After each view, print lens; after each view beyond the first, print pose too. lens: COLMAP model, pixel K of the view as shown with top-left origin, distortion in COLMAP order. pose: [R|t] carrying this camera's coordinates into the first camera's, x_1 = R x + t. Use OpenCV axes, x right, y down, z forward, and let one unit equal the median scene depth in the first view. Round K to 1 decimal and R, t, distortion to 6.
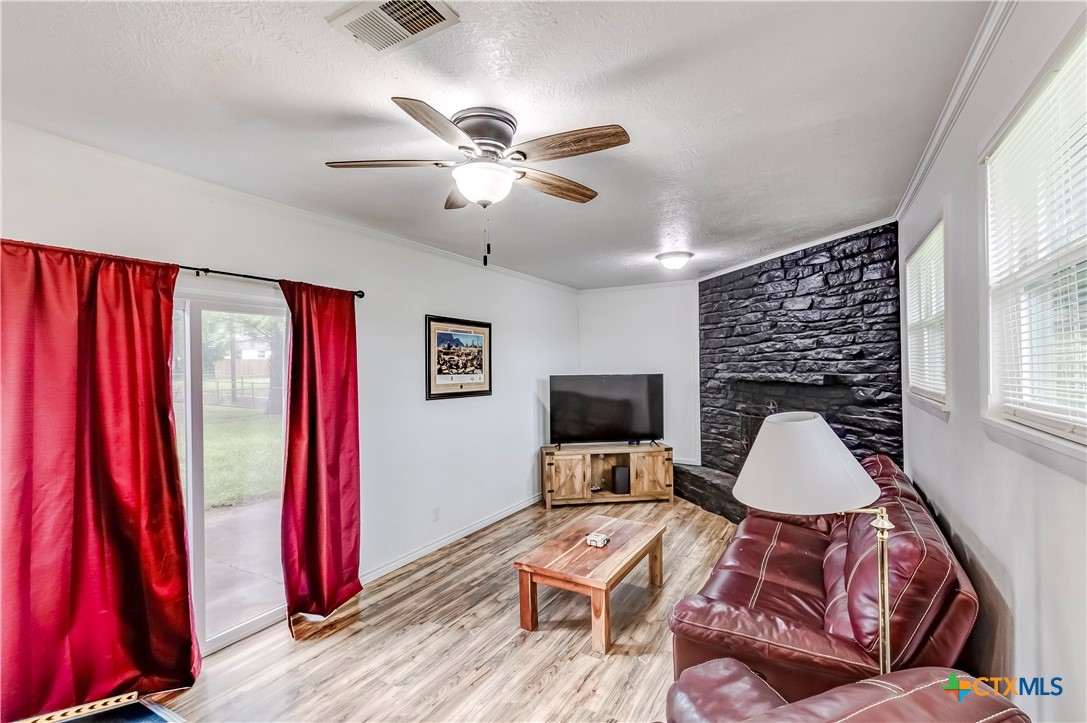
lens RADIAL K [[491.4, 0, 545.8], [0, 491.4, 366.1], [0, 0, 1]] dist [0.000656, 0.000345]
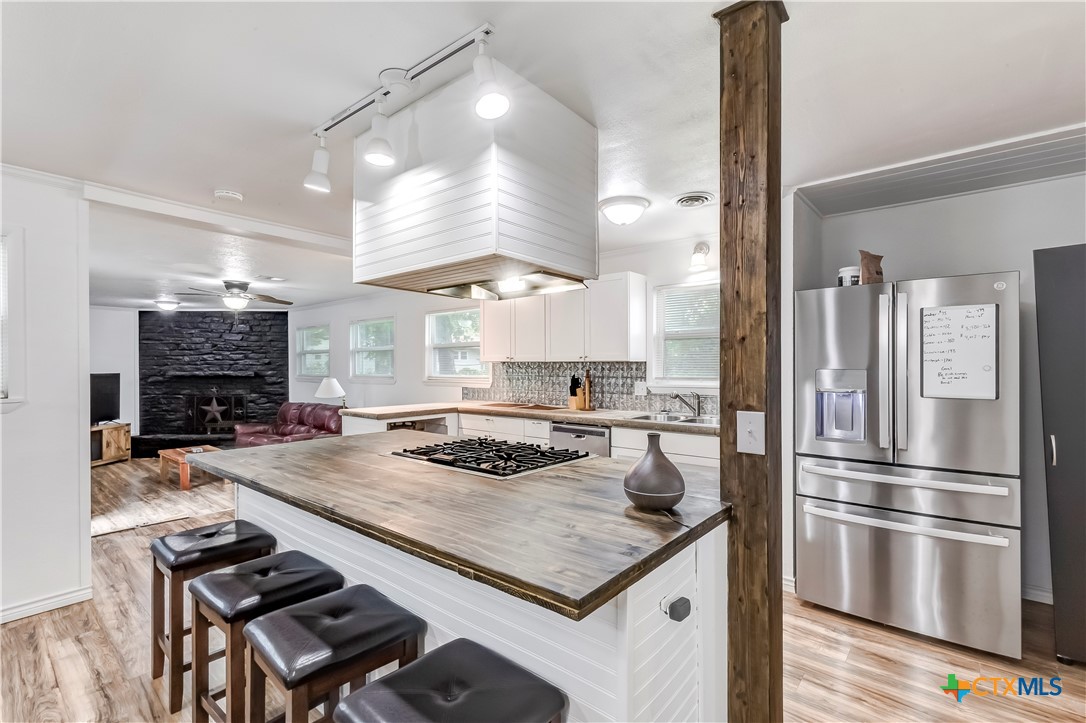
lens RADIAL K [[491.0, 0, 545.3], [0, 491.0, 366.1], [0, 0, 1]] dist [0.000656, 0.000345]
pose [[0.170982, 0.009680, 0.985227, -1.275667], [-0.000313, 0.999952, -0.009770, 0.012046], [-0.985274, 0.001362, 0.170977, -0.615697]]
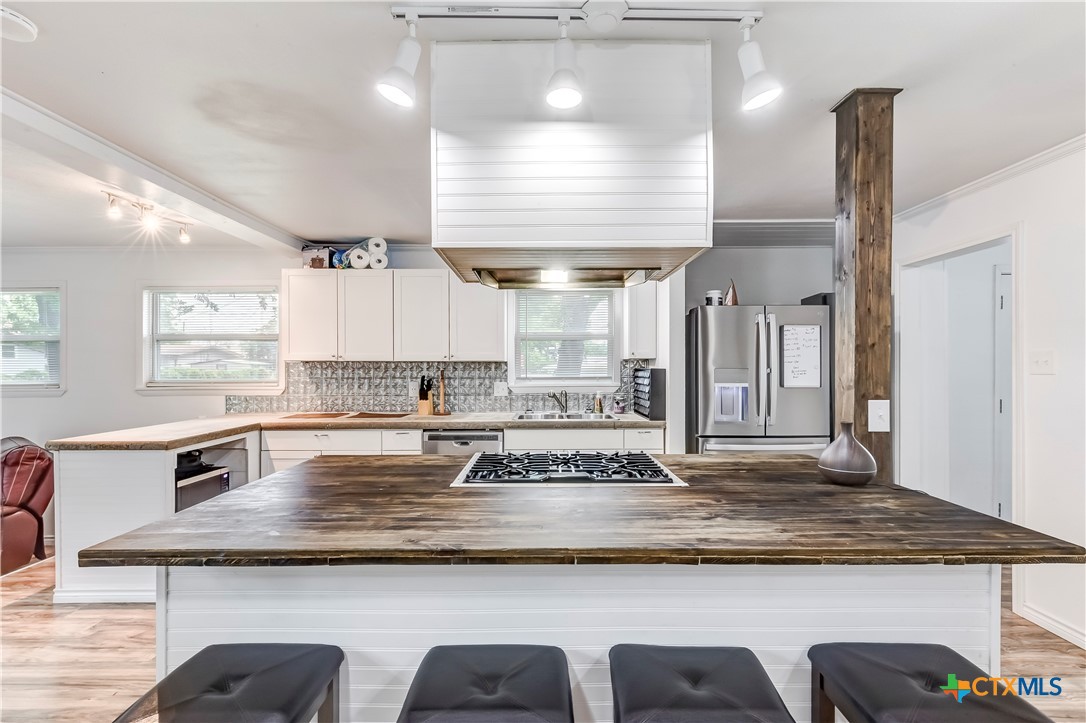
lens RADIAL K [[494.0, 0, 545.5], [0, 494.0, 366.1], [0, 0, 1]] dist [0.003537, 0.000365]
pose [[-0.501771, 0.010406, 0.864938, -1.155888], [0.007274, 0.999943, -0.007810, 0.010342], [-0.864970, 0.002373, -0.501818, -0.204346]]
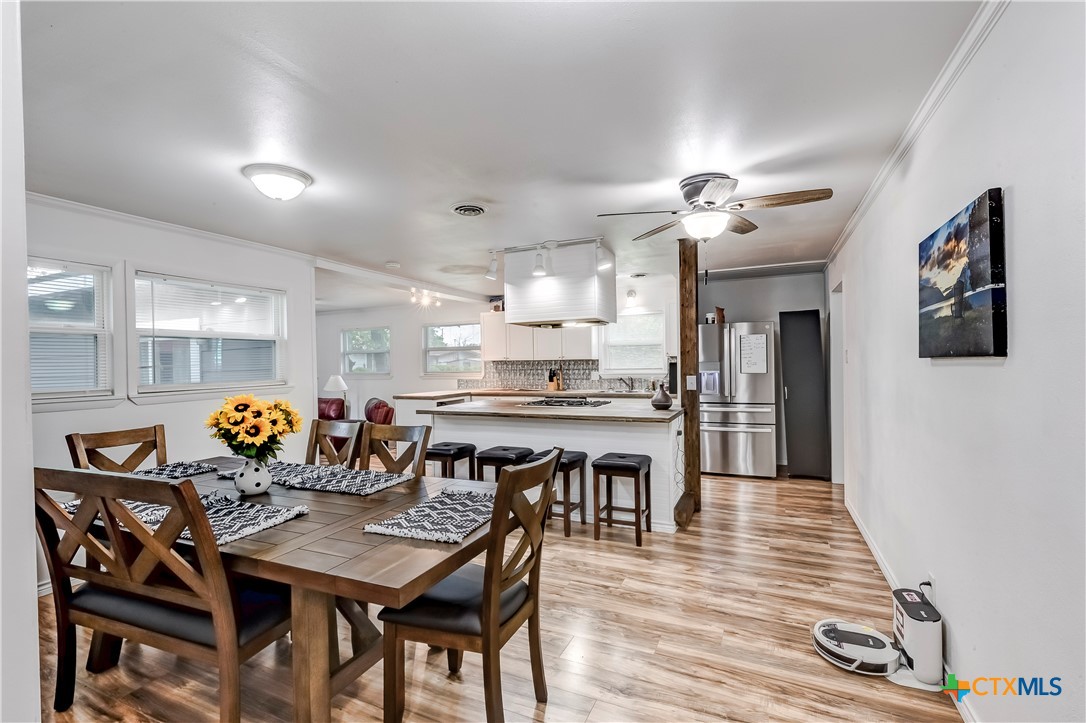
lens RADIAL K [[491.0, 0, 545.3], [0, 491.0, 366.1], [0, 0, 1]] dist [0.000656, 0.000345]
pose [[-0.099763, 0.005877, 0.994994, -1.893628], [0.016675, 0.999852, -0.004234, 0.019690], [-0.994871, 0.016169, -0.099846, -0.297170]]
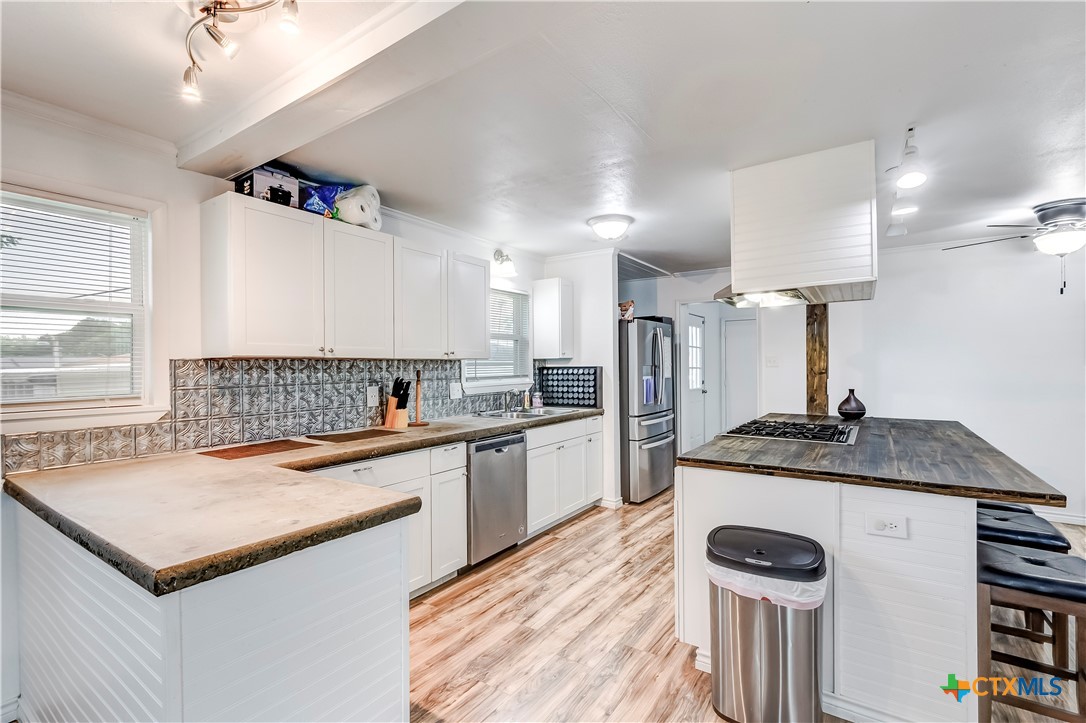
lens RADIAL K [[491.0, 0, 545.3], [0, 491.0, 366.1], [0, 0, 1]] dist [0.000656, 0.000345]
pose [[-0.997592, 0.017539, 0.067095, -0.453664], [0.017708, 0.999841, 0.001928, 0.004730], [-0.067050, 0.003111, -0.997745, 0.257844]]
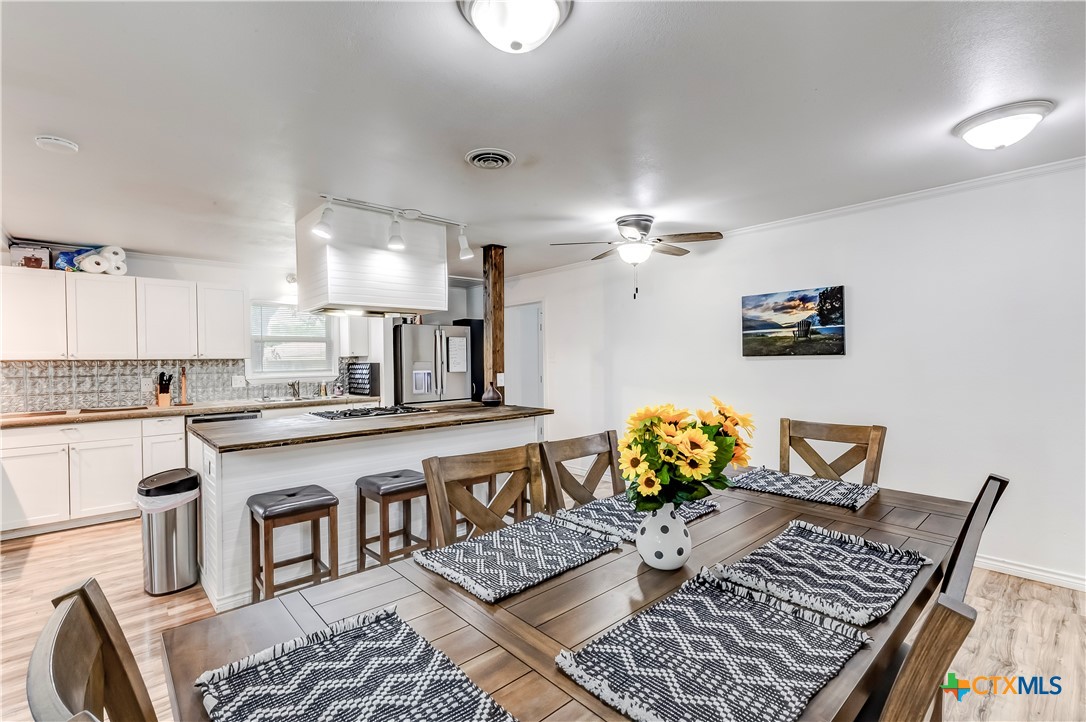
lens RADIAL K [[491.0, 0, 545.3], [0, 491.0, 365.6], [0, 0, 1]] dist [0.000656, 0.000345]
pose [[-0.952881, 0.018647, 0.302769, -1.340514], [0.023127, 0.999670, 0.011217, 0.013182], [-0.302460, 0.017691, -0.952998, 0.310102]]
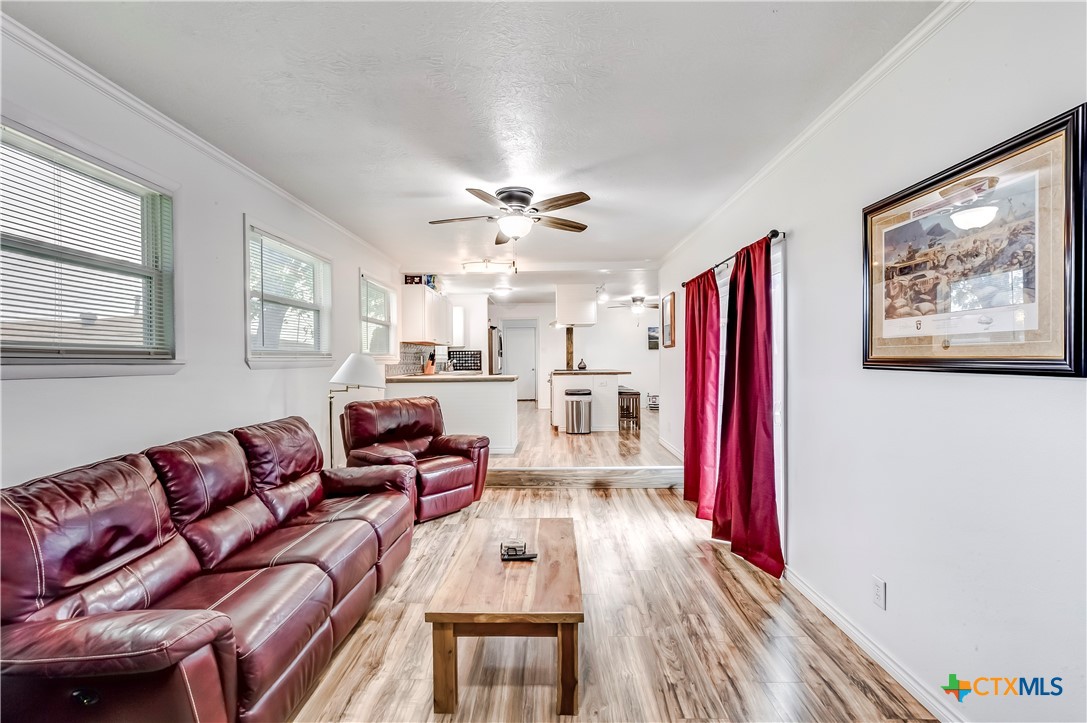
lens RADIAL K [[486.7, 0, 543.5], [0, 486.7, 361.5], [0, 0, 1]] dist [0.001186, 0.000051]
pose [[-0.874933, 0.021841, -0.483750, 0.313333], [0.021156, 0.999753, 0.006875, 0.049056], [0.483781, -0.004219, -0.875179, 1.250919]]
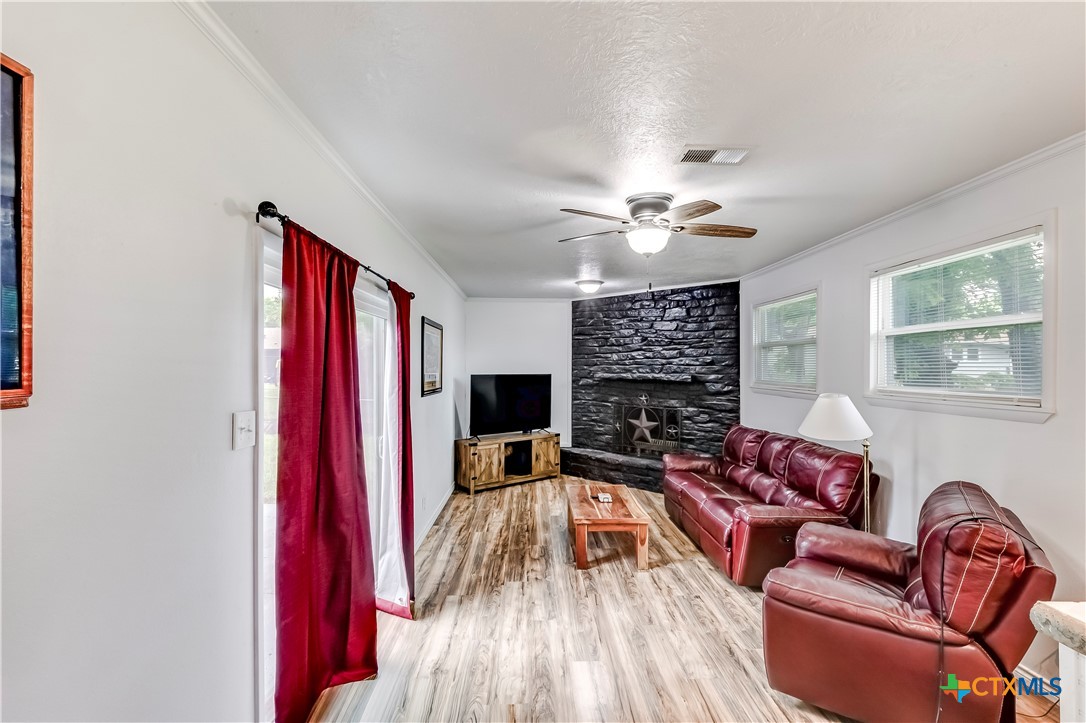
lens RADIAL K [[486.2, 0, 543.0], [0, 486.2, 361.5], [0, 0, 1]] dist [0.001186, 0.000051]
pose [[0.853557, 0.021277, 0.520564, -0.547782], [-0.015765, 0.999763, -0.015014, 0.004874], [-0.520760, 0.004608, 0.853691, -0.031242]]
